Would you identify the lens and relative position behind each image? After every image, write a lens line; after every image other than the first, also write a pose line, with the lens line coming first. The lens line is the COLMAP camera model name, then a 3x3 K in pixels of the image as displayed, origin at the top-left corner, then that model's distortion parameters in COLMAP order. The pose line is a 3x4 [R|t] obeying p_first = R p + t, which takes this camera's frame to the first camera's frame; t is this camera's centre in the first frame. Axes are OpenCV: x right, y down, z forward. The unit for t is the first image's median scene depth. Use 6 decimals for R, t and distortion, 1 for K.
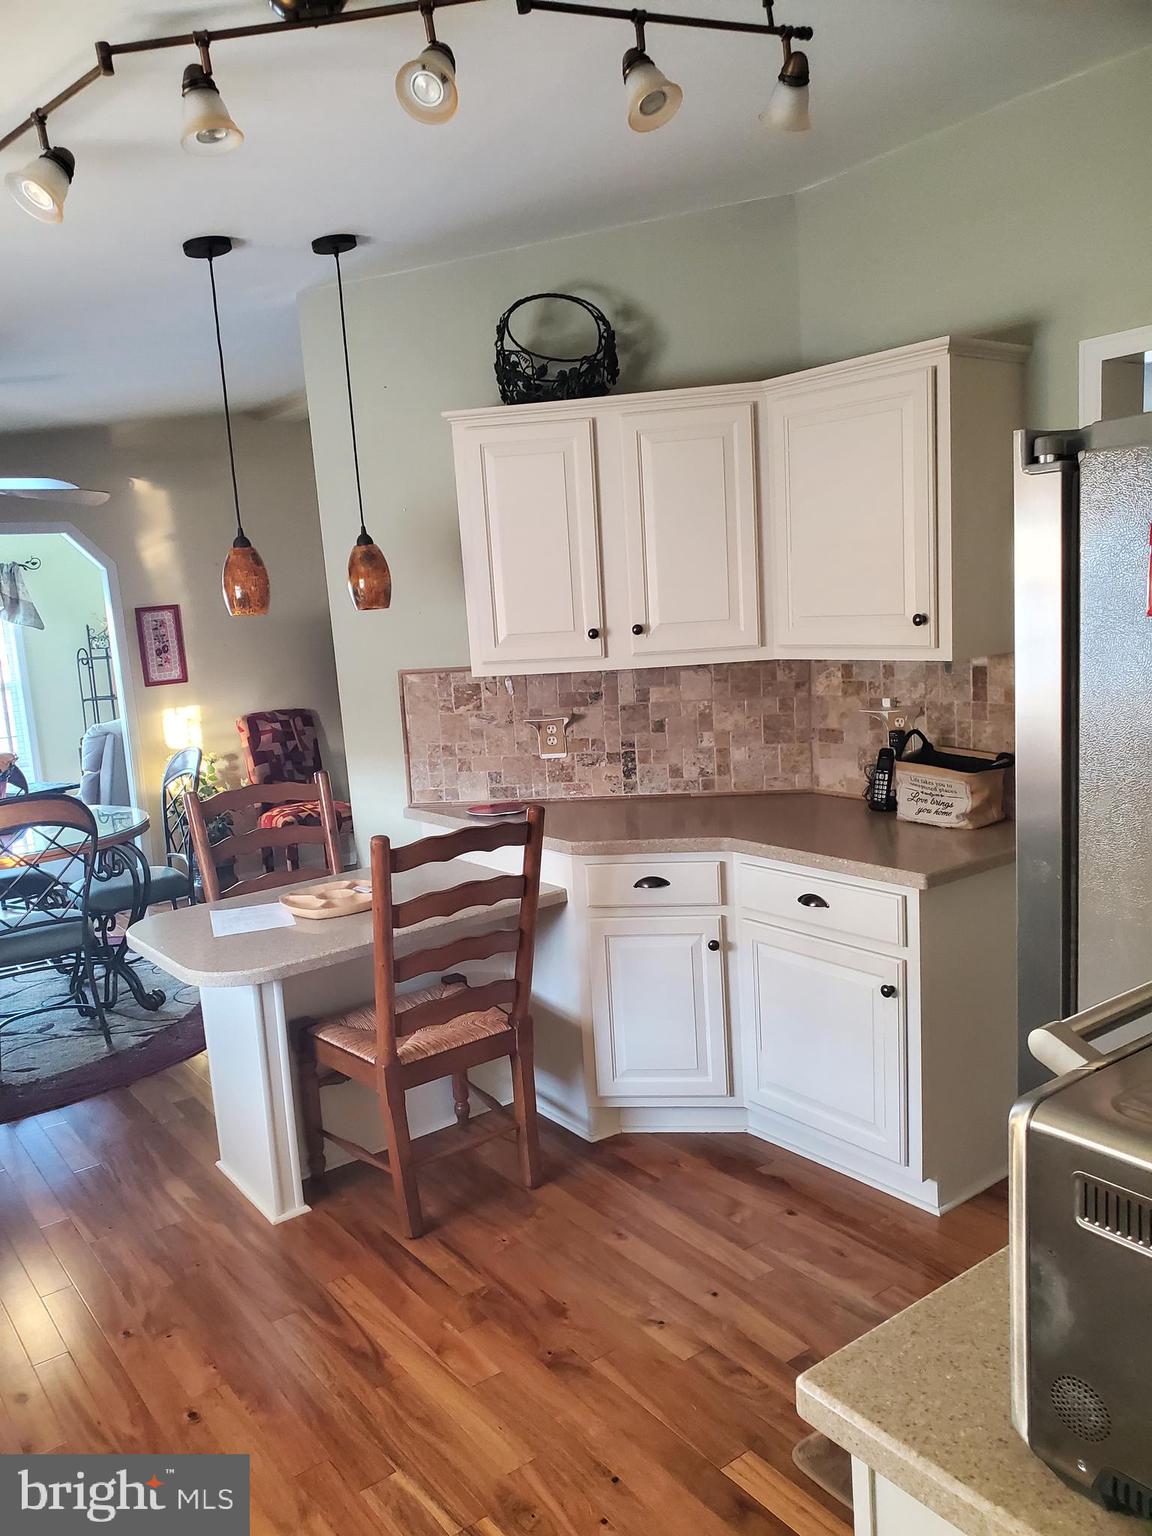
lens RADIAL K [[1181.3, 0, 572.0], [0, 1181.3, 772.1], [0, 0, 1]] dist [0.137810, -0.001255]
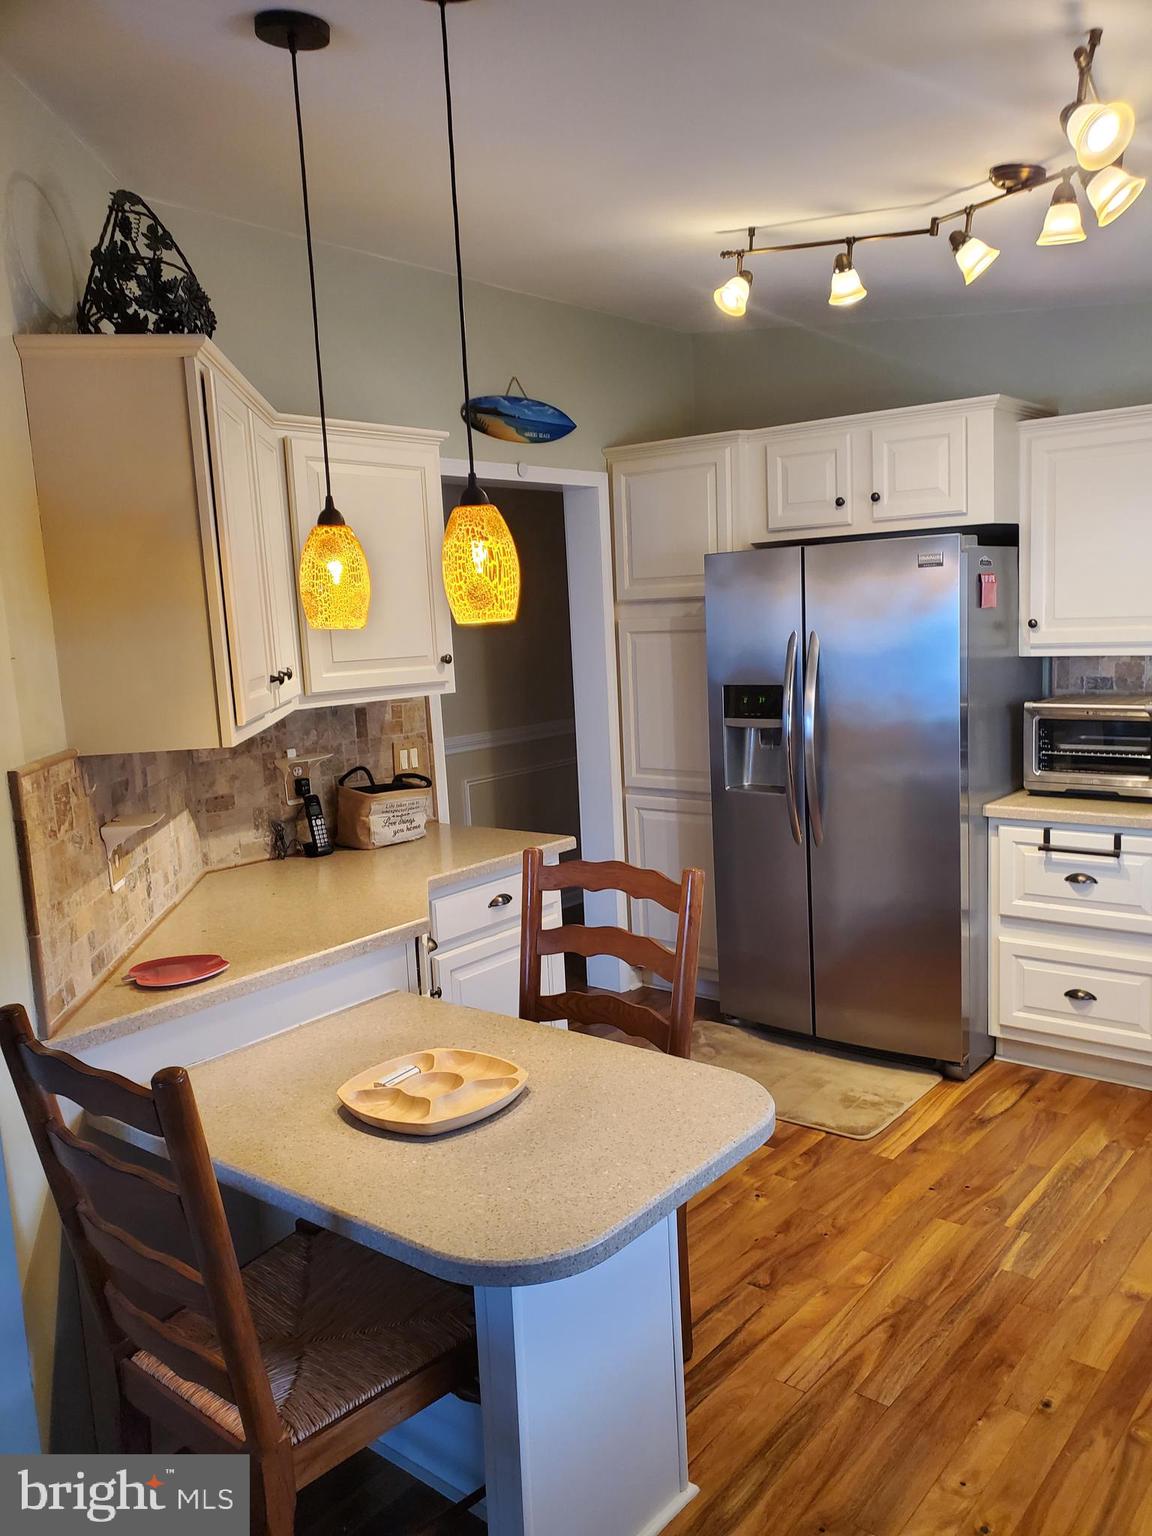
lens RADIAL K [[1233.3, 0, 571.7], [0, 1233.3, 776.4], [0, 0, 1]] dist [0.159861, -0.001823]
pose [[-0.246134, -0.053154, 0.967777, -0.870054], [0.215641, 0.970466, 0.108145, -0.108736], [-0.944943, 0.235310, -0.227403, 1.087396]]
